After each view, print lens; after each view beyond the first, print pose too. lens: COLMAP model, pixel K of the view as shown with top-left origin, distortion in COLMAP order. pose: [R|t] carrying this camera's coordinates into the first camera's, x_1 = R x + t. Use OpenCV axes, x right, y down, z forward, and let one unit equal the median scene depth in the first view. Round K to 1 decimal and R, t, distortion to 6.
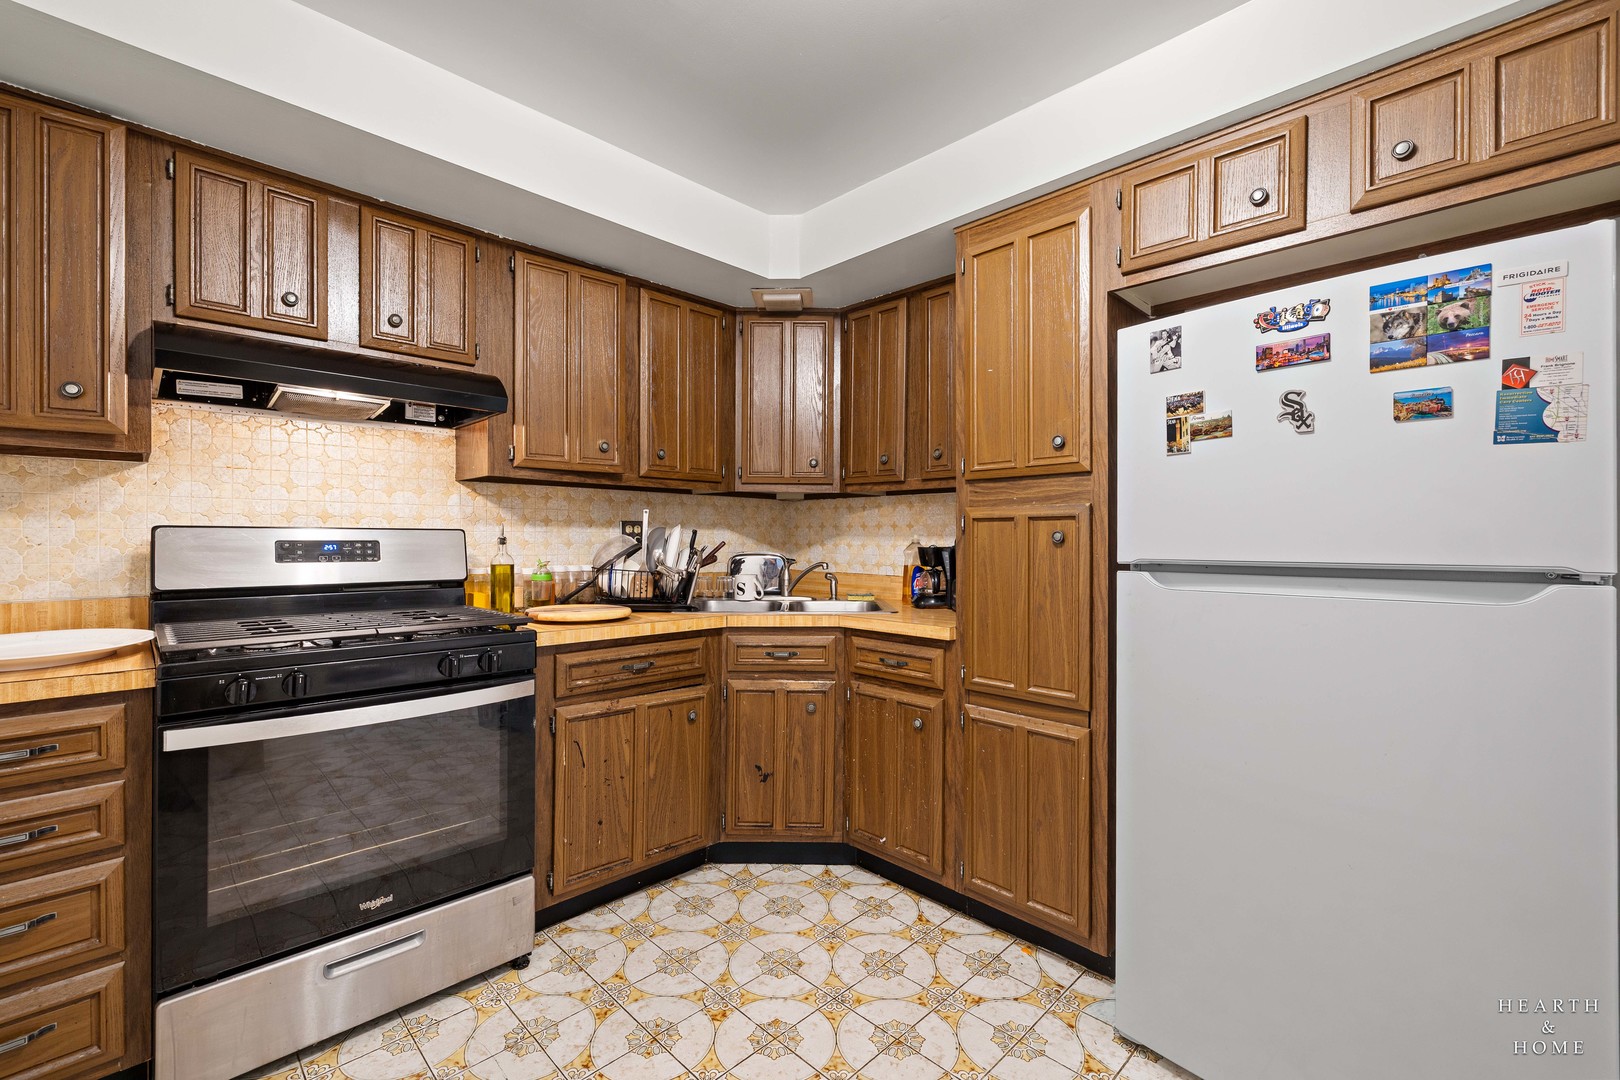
lens RADIAL K [[683.2, 0, 803.3], [0, 683.2, 539.4], [0, 0, 1]] dist [-0.002415, -0.000242]
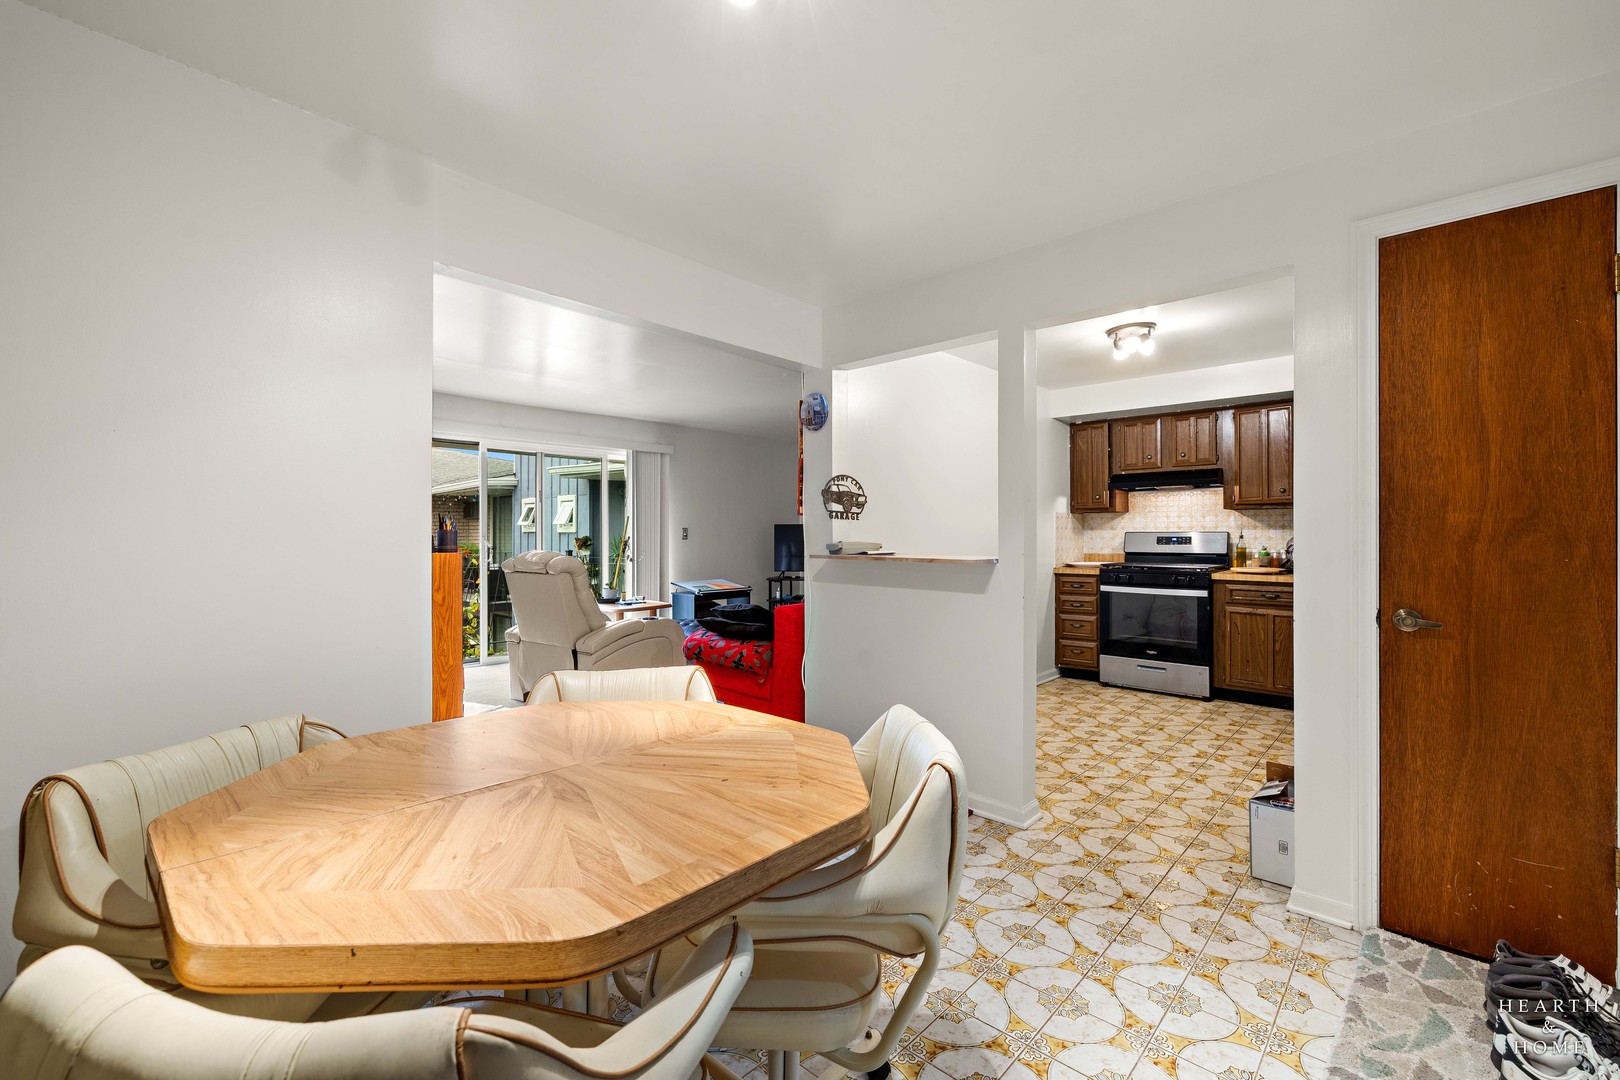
lens RADIAL K [[683.2, 0, 806.5], [0, 683.2, 532.8], [0, 0, 1]] dist [-0.002415, -0.000242]
pose [[0.039180, -0.003973, -0.999224, 2.070068], [0.002206, 0.999990, -0.003890, -0.006693], [0.999230, -0.002052, 0.039189, -0.598813]]
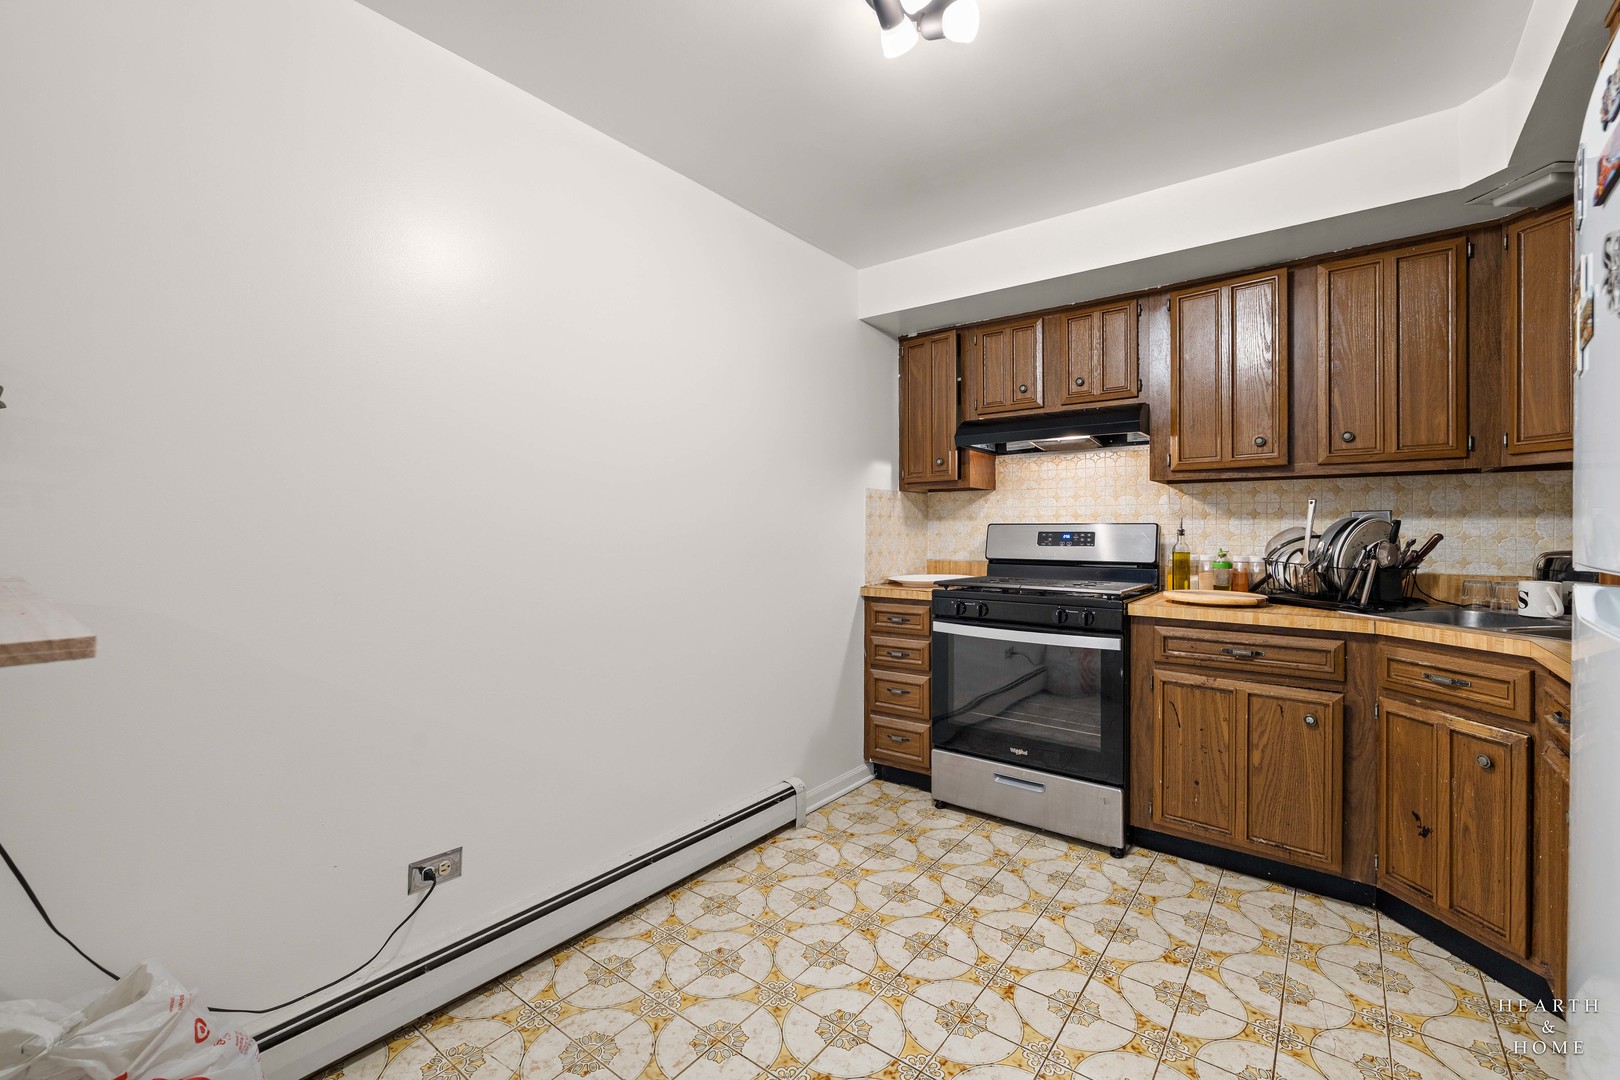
lens RADIAL K [[683.2, 0, 811.6], [0, 683.2, 528.2], [0, 0, 1]] dist [-0.002415, -0.000242]
pose [[0.134491, -0.005101, -0.990902, 0.794539], [-0.001541, 0.999984, -0.005356, 0.002466], [0.990914, 0.002247, 0.134481, 0.236971]]
